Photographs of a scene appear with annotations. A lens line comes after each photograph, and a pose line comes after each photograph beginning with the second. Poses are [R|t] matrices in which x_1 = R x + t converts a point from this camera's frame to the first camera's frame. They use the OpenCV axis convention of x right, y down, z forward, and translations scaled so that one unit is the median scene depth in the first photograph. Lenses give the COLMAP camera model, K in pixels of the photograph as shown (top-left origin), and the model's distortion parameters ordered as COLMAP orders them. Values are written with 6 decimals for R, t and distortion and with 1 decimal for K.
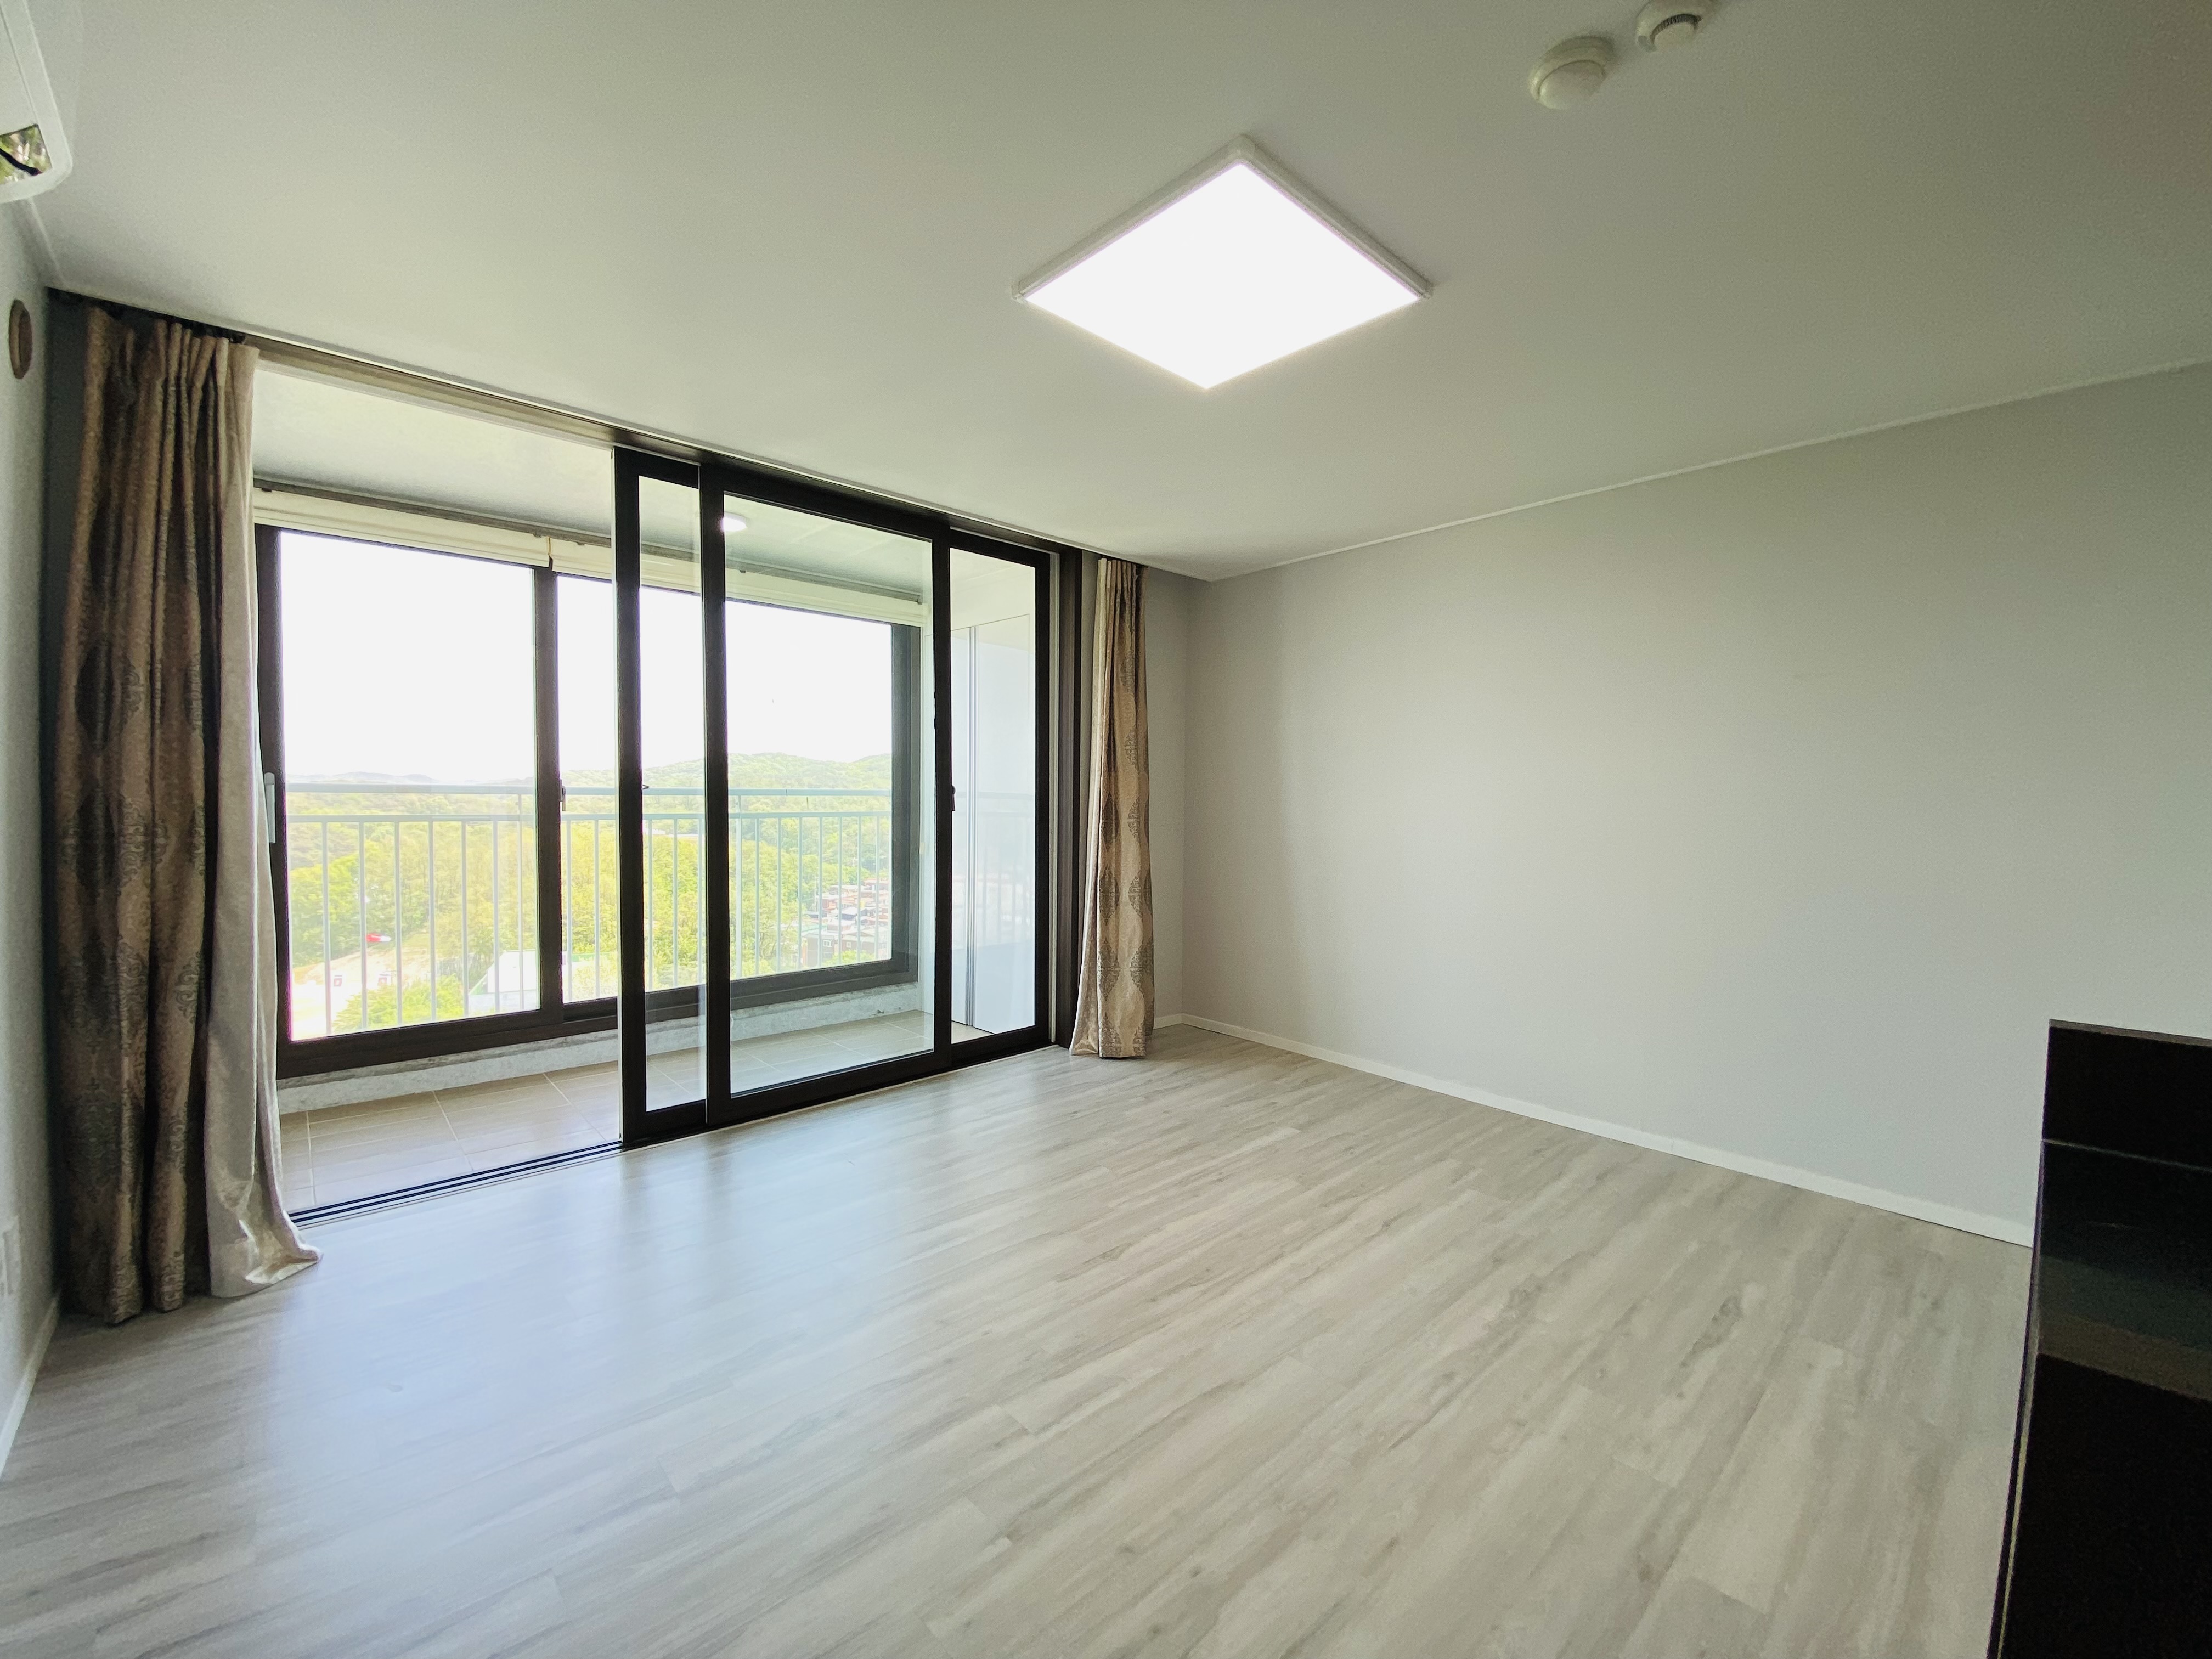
lens RADIAL K [[903.4, 0, 1095.8], [0, 903.4, 820.9], [0, 0, 1]] dist [0.002646, -0.013284]
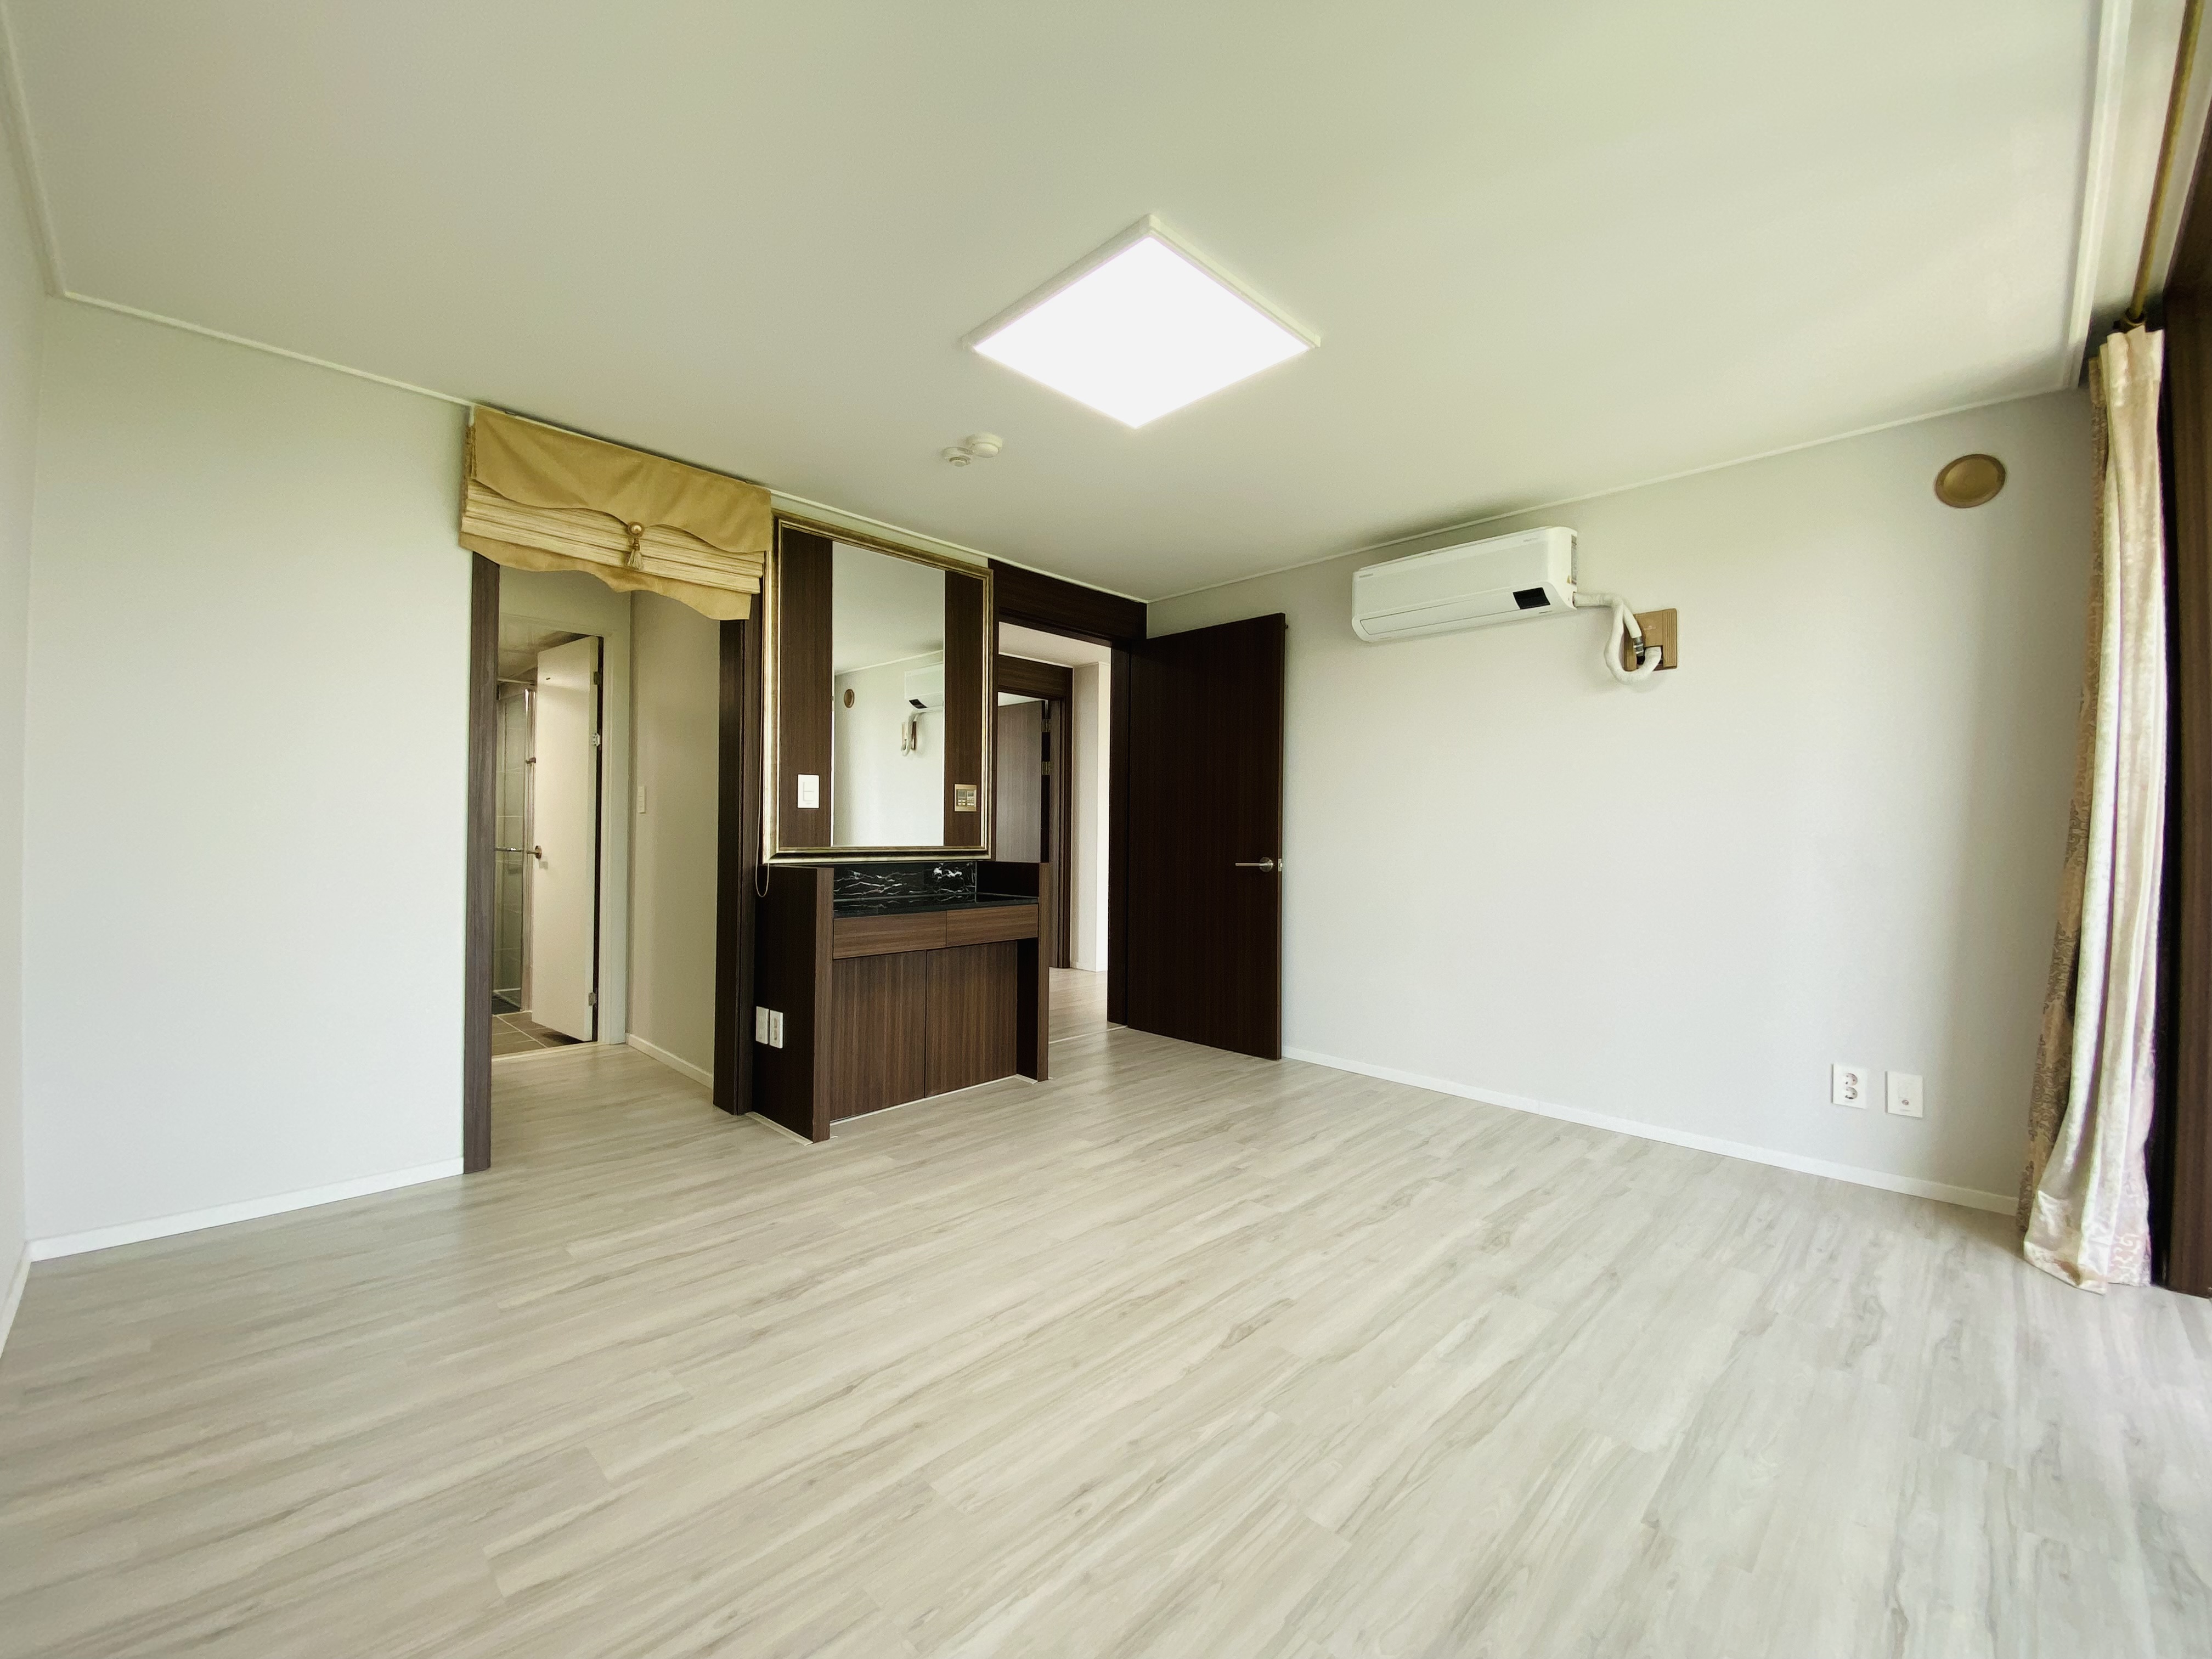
lens RADIAL K [[903.4, 0, 1095.8], [0, 903.4, 820.9], [0, 0, 1]] dist [0.002646, -0.013284]
pose [[-0.998777, -0.020628, -0.044944, 0.377435], [-0.021181, 0.999705, 0.011874, 0.037519], [0.044685, 0.012811, -0.998919, 3.509142]]
